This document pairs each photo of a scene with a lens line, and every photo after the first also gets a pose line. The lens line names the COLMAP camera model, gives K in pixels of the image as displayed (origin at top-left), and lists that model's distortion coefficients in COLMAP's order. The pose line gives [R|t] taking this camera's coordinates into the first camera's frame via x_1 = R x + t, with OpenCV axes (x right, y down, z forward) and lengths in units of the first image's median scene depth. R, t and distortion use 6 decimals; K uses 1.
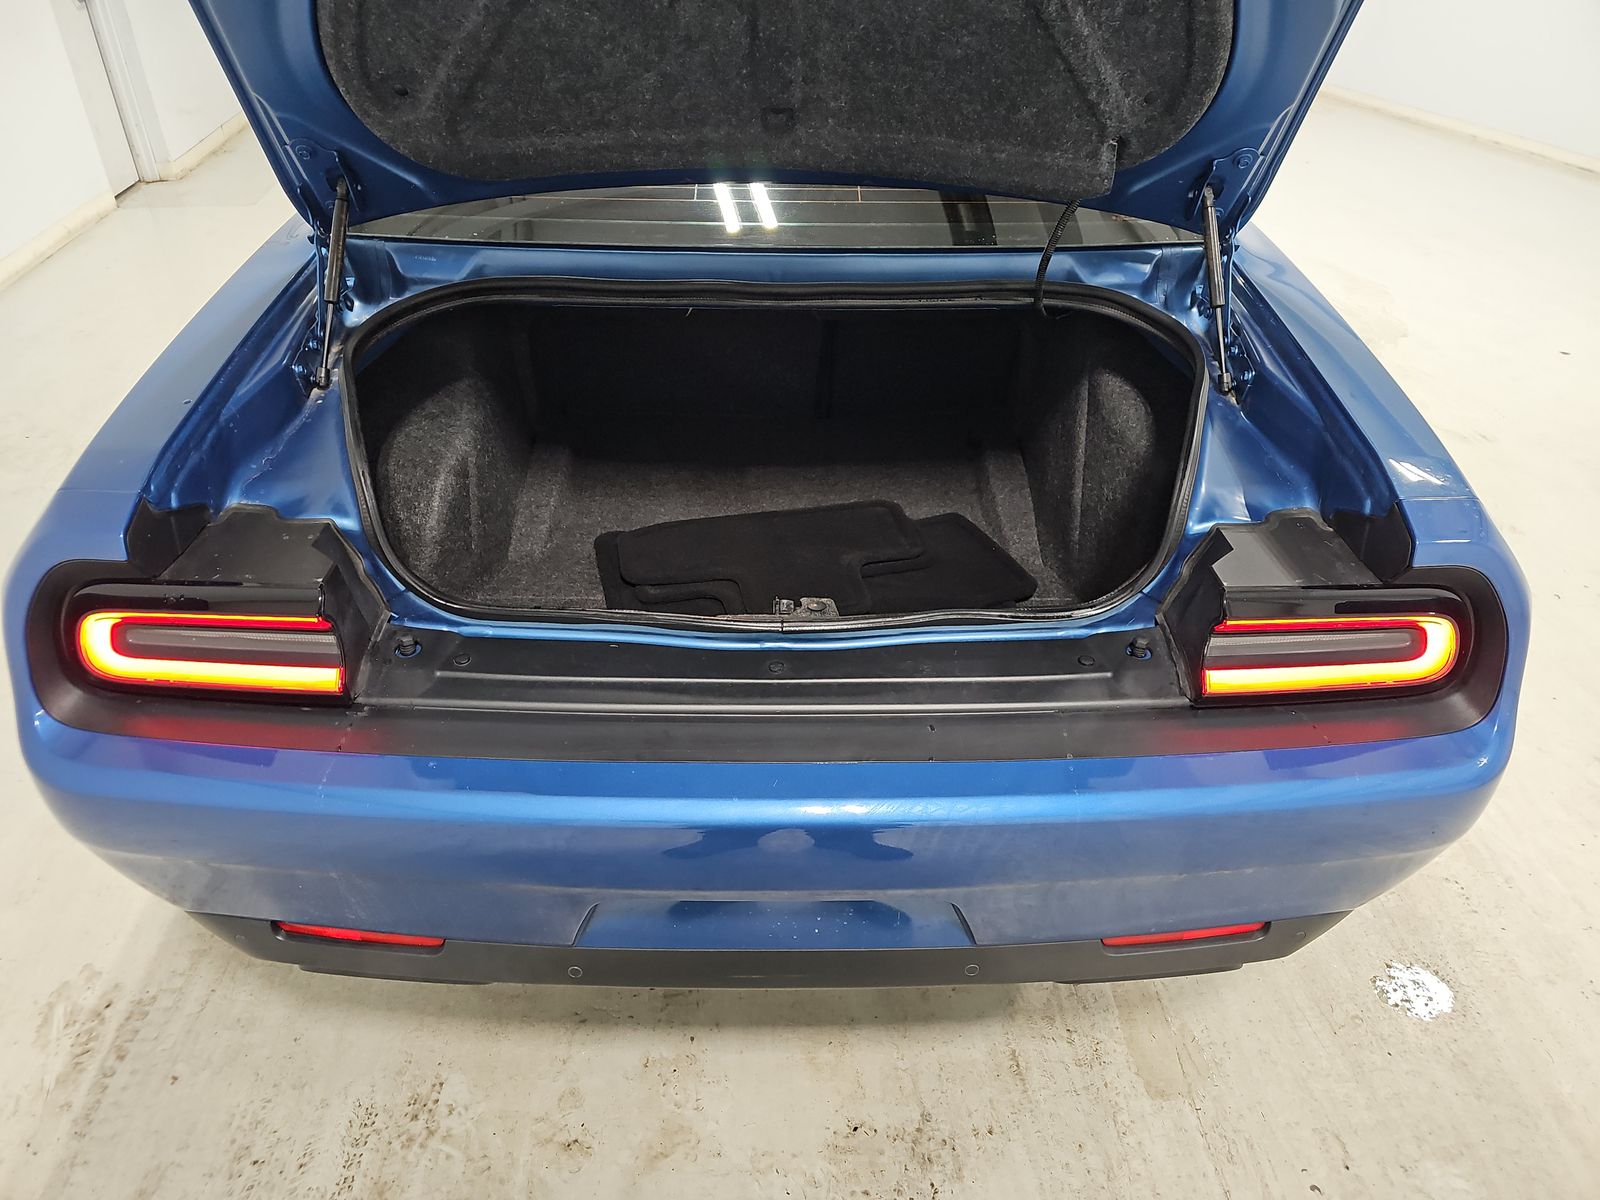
lens RADIAL K [[1059.6, 0, 794.1], [0, 1059.6, 596.4], [0, 0, 1]] dist [0.041130, -0.022391]
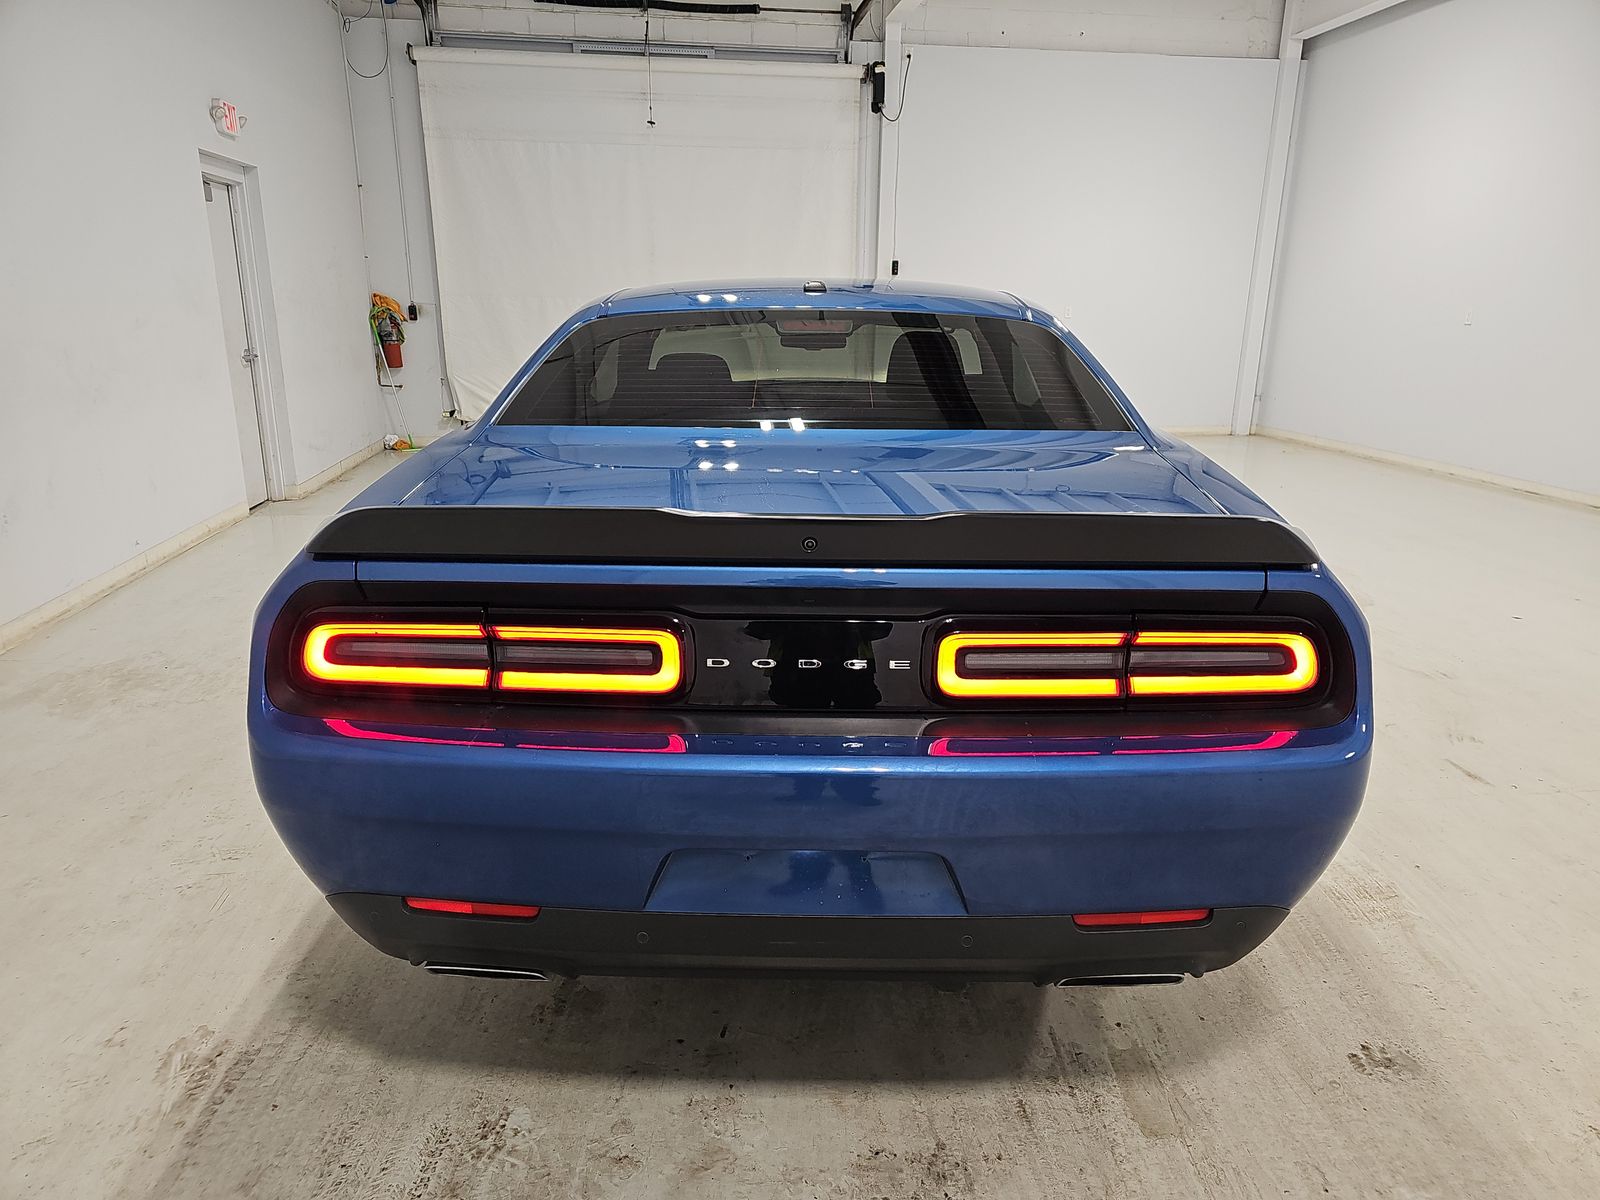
lens RADIAL K [[1059.6, 0, 803.9], [0, 1059.6, 610.1], [0, 0, 1]] dist [0.041130, -0.022391]
pose [[0.999673, 0.001838, -0.025490, 0.008627], [-0.009427, 0.953596, -0.300943, 0.288761], [0.023754, 0.301085, 0.953301, -0.224261]]
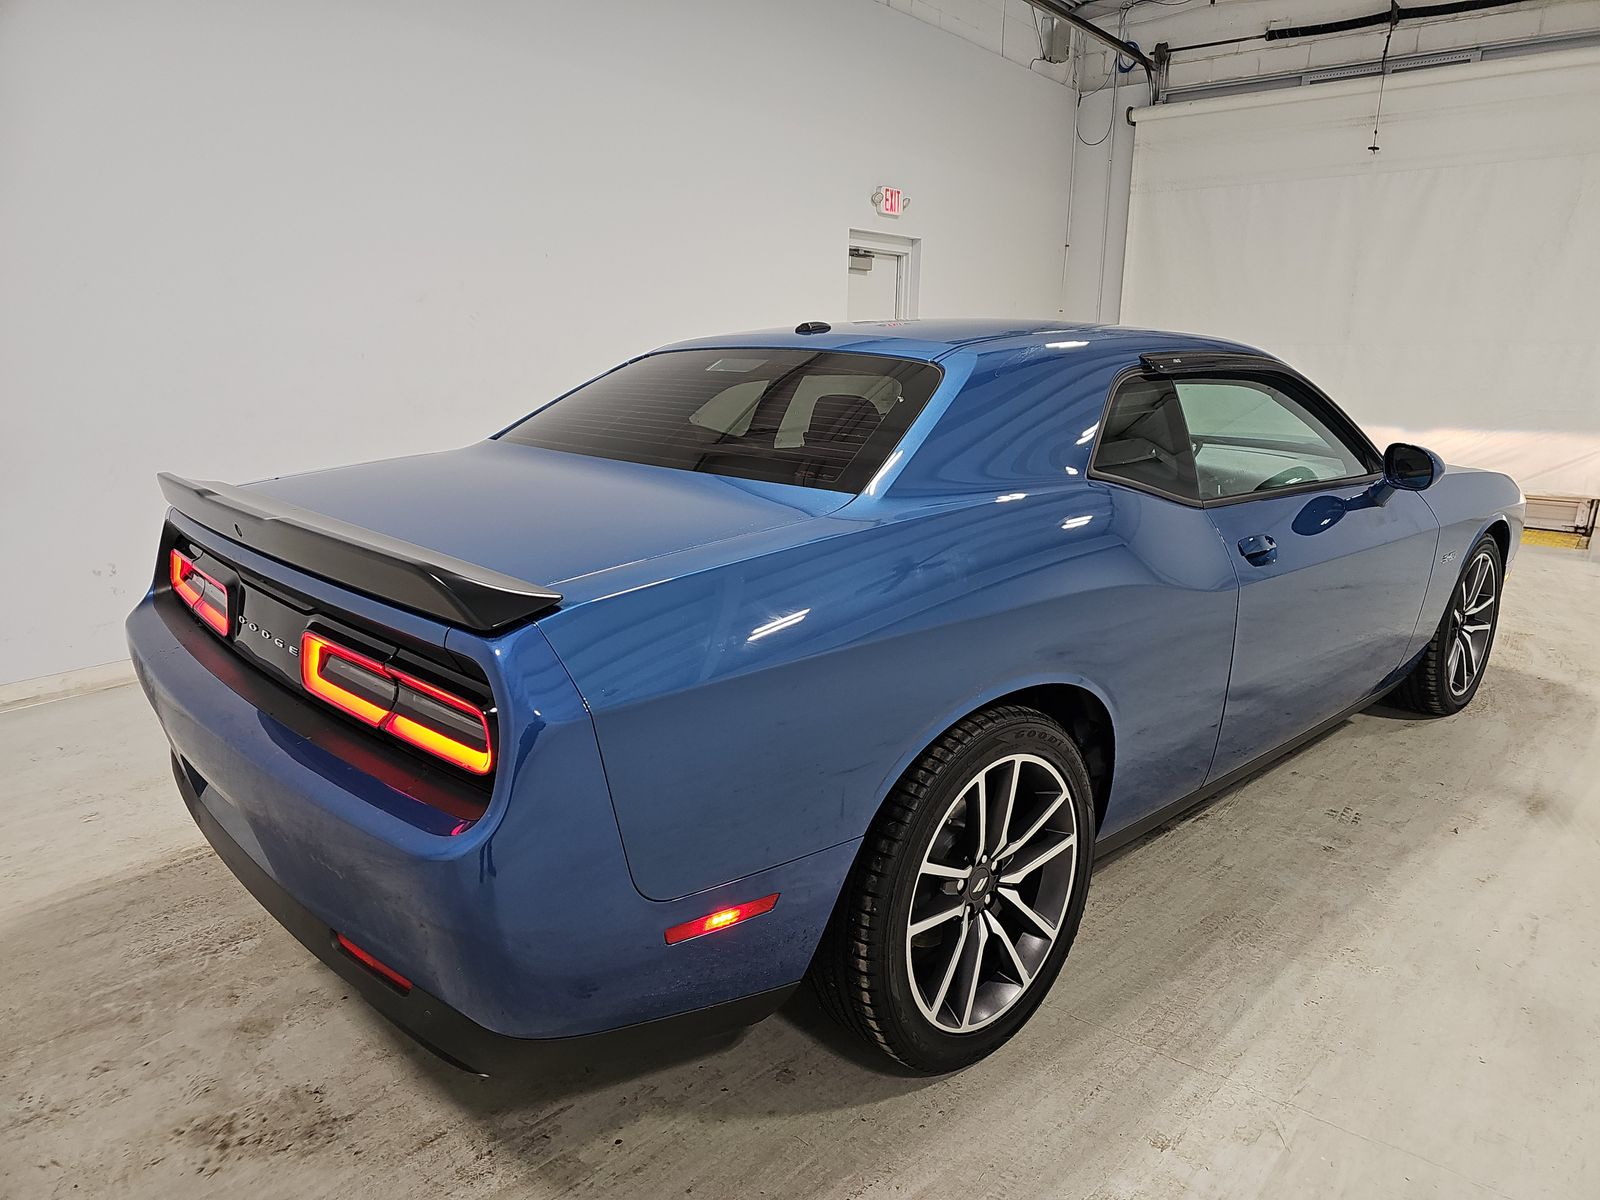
lens RADIAL K [[1059.6, 0, 801.6], [0, 1059.6, 602.1], [0, 0, 1]] dist [0.041130, -0.022391]
pose [[0.674495, 0.167428, -0.719044, 1.210040], [-0.409912, 0.894959, -0.176127, -0.021687], [0.614026, 0.413542, 0.672276, 0.266695]]
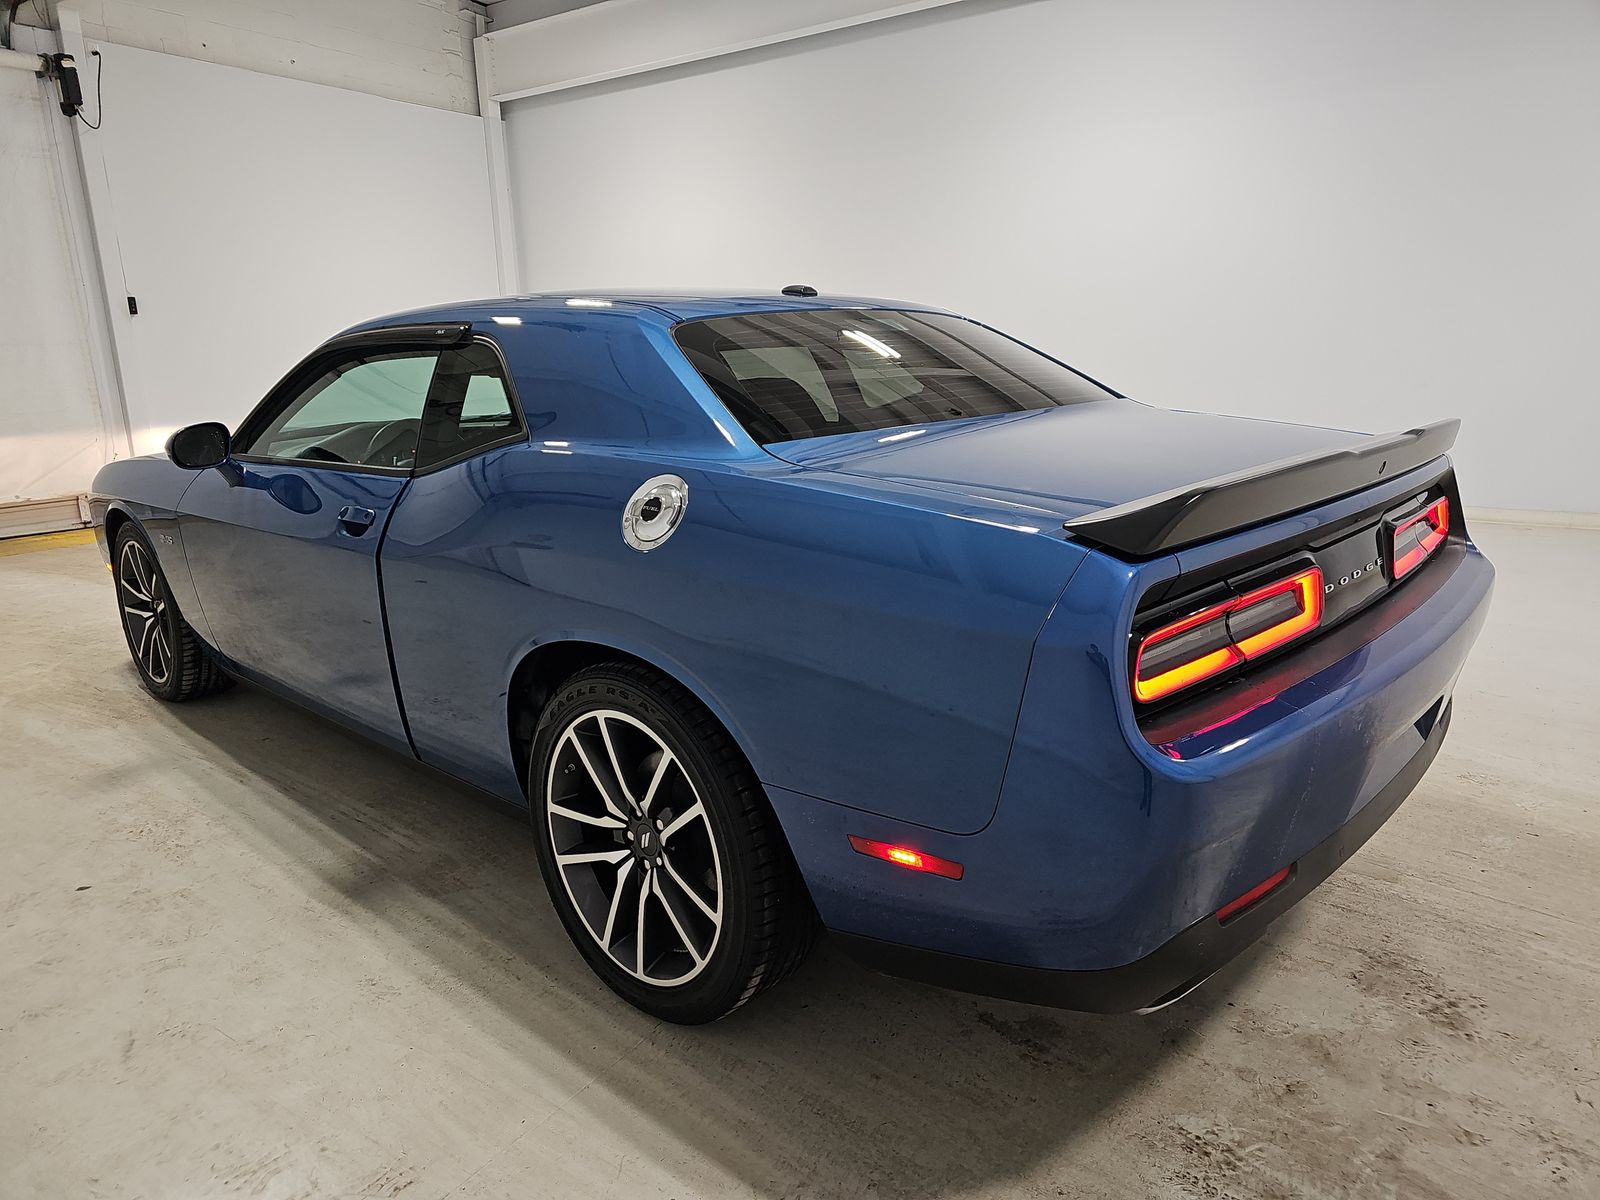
lens RADIAL K [[1059.6, 0, 802.5], [0, 1059.6, 596.6], [0, 0, 1]] dist [0.041130, -0.022391]
pose [[0.692297, -0.201646, 0.692866, -1.235927], [0.431496, 0.885273, -0.173500, 0.007770], [-0.578390, 0.419083, 0.699882, 0.249597]]
